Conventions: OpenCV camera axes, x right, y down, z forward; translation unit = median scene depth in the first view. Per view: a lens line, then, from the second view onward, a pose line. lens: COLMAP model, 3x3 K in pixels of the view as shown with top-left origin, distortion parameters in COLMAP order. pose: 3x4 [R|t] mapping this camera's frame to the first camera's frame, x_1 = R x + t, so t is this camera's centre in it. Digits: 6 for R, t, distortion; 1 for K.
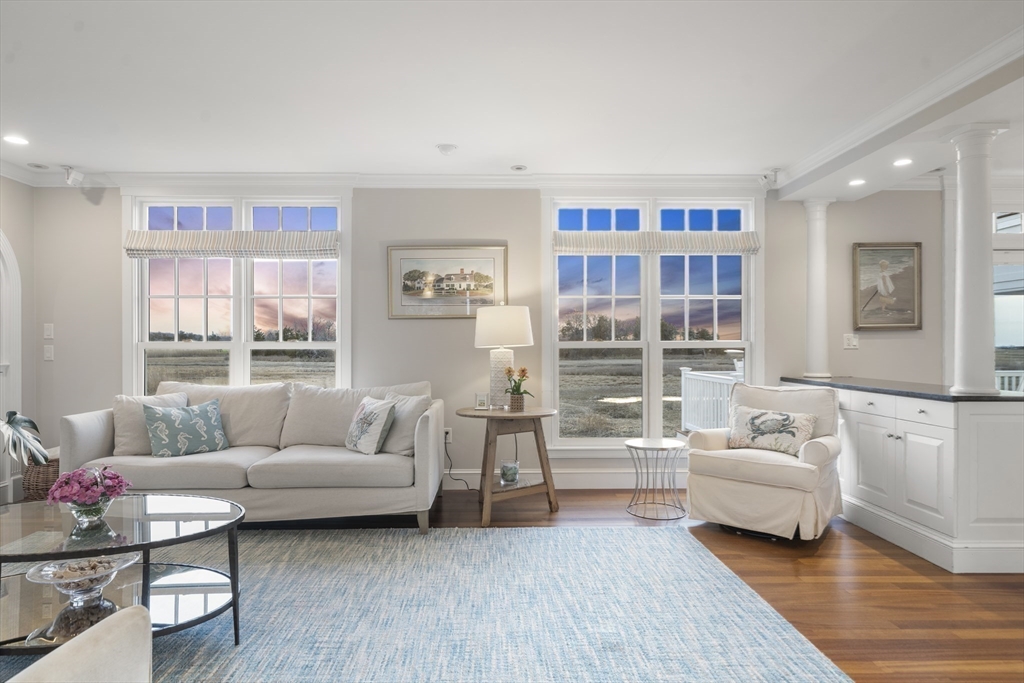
lens RADIAL K [[561.1, 0, 507.0], [0, 561.1, 343.3], [0, 0, 1]] dist [0.000395, 0.000658]
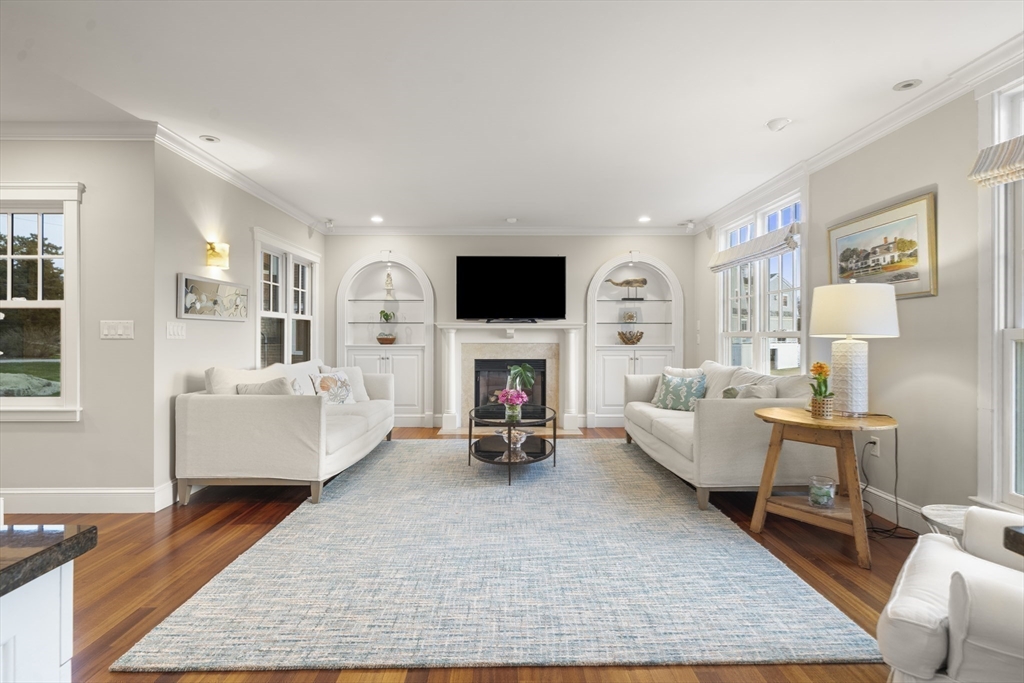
lens RADIAL K [[528.6, 0, 512.0], [0, 528.6, 341.5], [0, 0, 1]] dist [-0.001398, -0.000075]
pose [[-0.002597, 0.015110, -0.999882, 0.757089], [0.004874, 0.999874, 0.015097, -0.001678], [0.999985, -0.004834, -0.002670, 0.553774]]
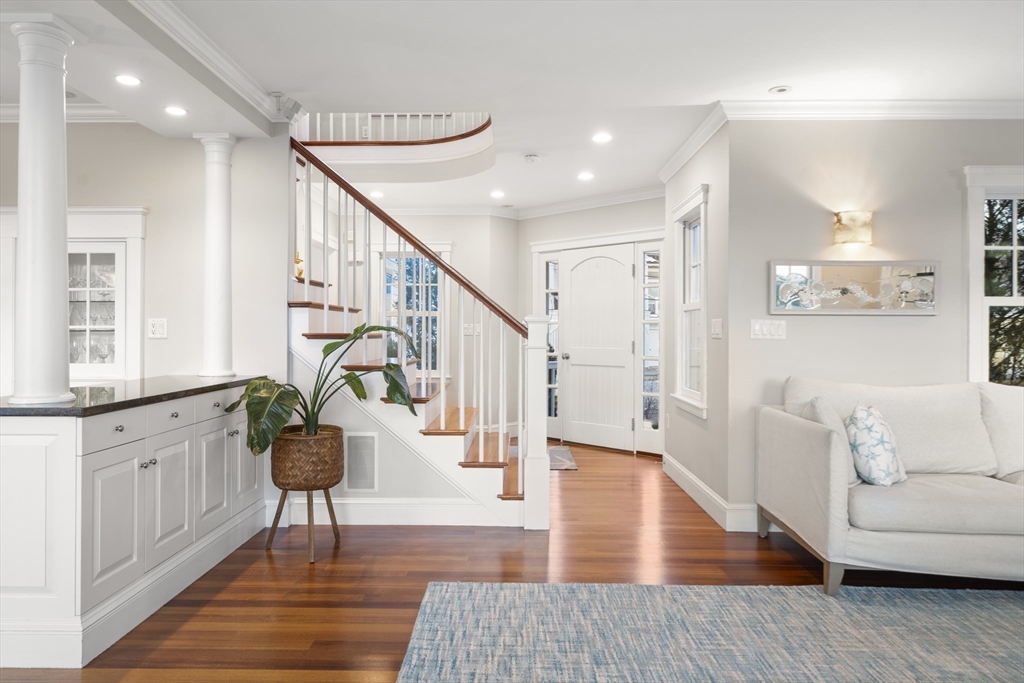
lens RADIAL K [[700.5, 0, 512.3], [0, 700.5, 331.3], [0, 0, 1]] dist [0.001486, 0.000727]
pose [[-0.999417, -0.003496, 0.033969, 0.183287], [-0.003609, 0.999988, -0.003254, -0.001711], [-0.033958, -0.003375, -0.999418, 1.007717]]
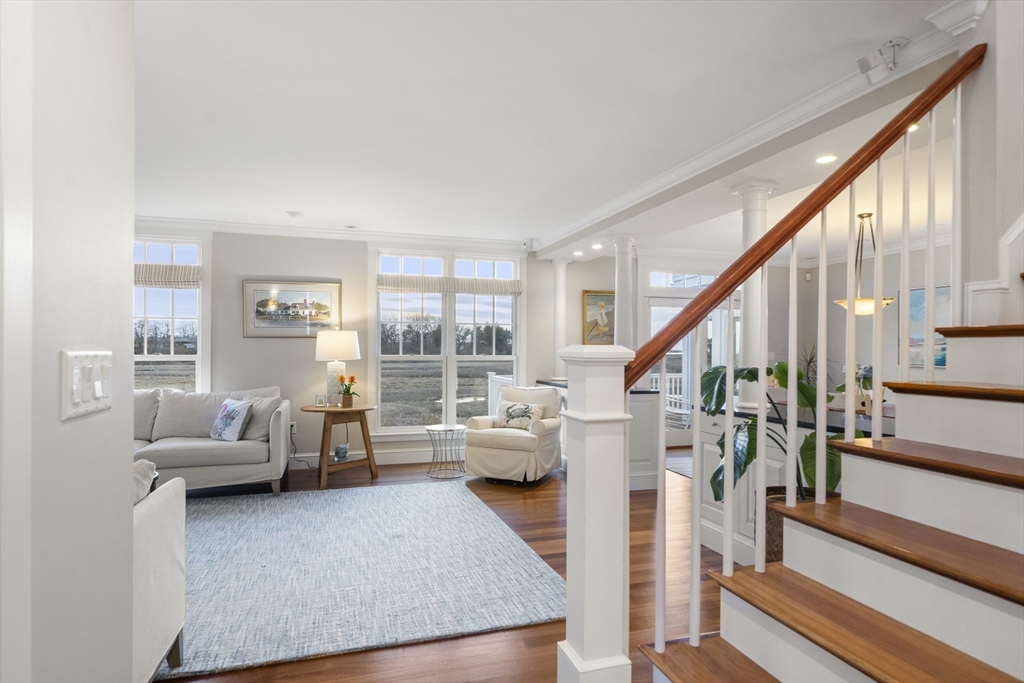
lens RADIAL K [[546.1, 0, 499.2], [0, 546.1, 349.3], [0, 0, 1]] dist [0.003535, 0.000482]
pose [[0.963073, 0.006256, 0.269169, 0.014592], [-0.007790, 0.999959, 0.004632, -0.030518], [-0.269129, -0.006558, 0.963082, -0.393667]]
